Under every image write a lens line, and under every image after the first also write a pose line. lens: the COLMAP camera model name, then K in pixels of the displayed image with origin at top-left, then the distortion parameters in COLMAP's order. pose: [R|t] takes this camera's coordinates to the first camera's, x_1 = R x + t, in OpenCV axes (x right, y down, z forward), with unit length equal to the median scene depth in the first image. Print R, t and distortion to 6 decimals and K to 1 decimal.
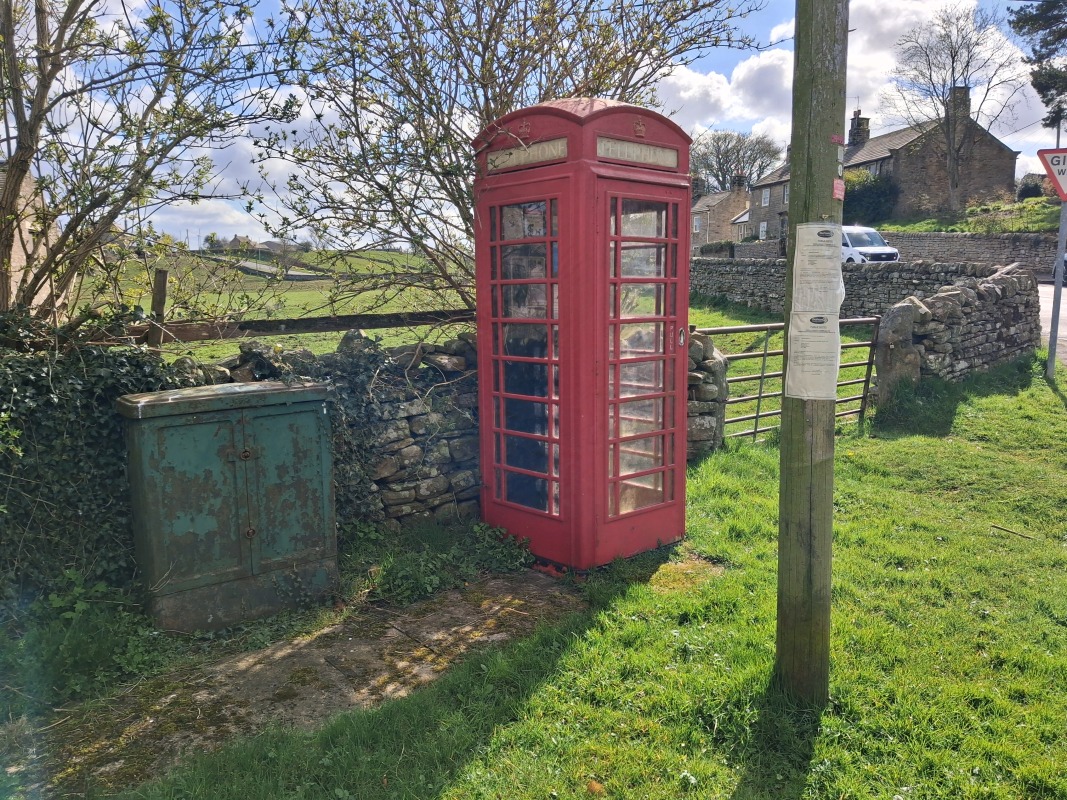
lens RADIAL K [[848.2, 0, 533.6], [0, 848.2, 397.2], [0, 0, 1]] dist [0.049487, -0.000964]
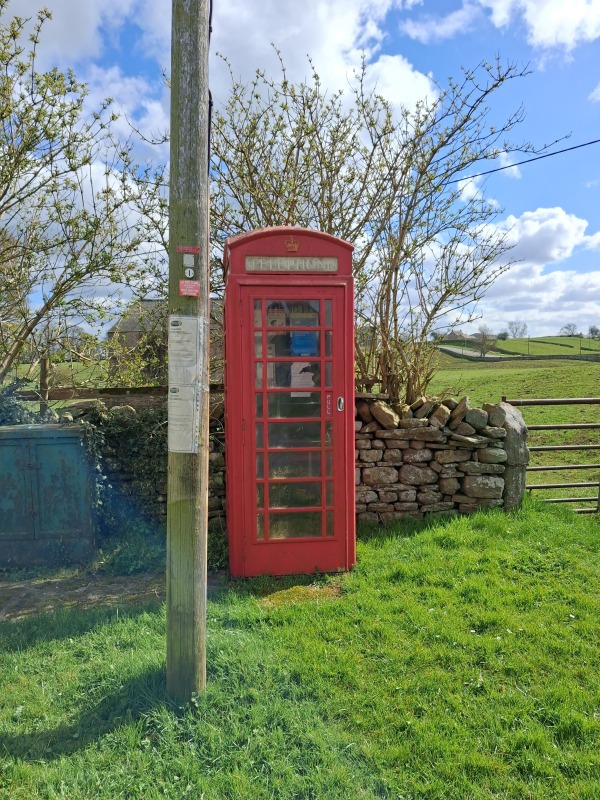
lens RADIAL K [[635.2, 0, 296.5], [0, 635.2, 398.8], [0, 0, 1]] dist [0.044057, -0.006741]
pose [[0.809290, 0.018582, -0.587115, 0.811452], [-0.064119, 0.996322, -0.056850, -0.026890], [0.583899, 0.083653, 0.807505, 0.258670]]
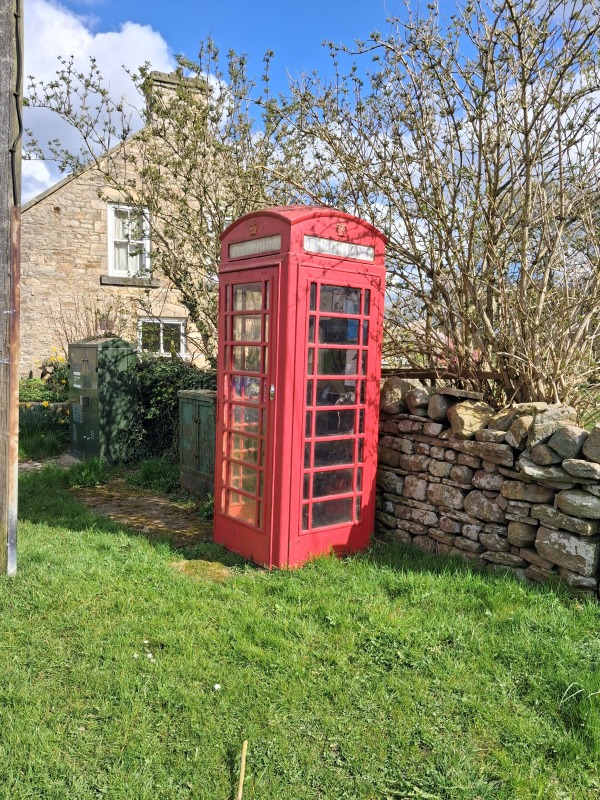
lens RADIAL K [[649.0, 0, 320.8], [0, 649.0, 392.4], [0, 0, 1]] dist [0.043135, -0.062450]
pose [[-0.085333, 0.069722, -0.993910, 1.256832], [-0.148090, 0.985581, 0.081852, -0.184718], [0.985286, 0.154173, -0.073777, 1.349095]]
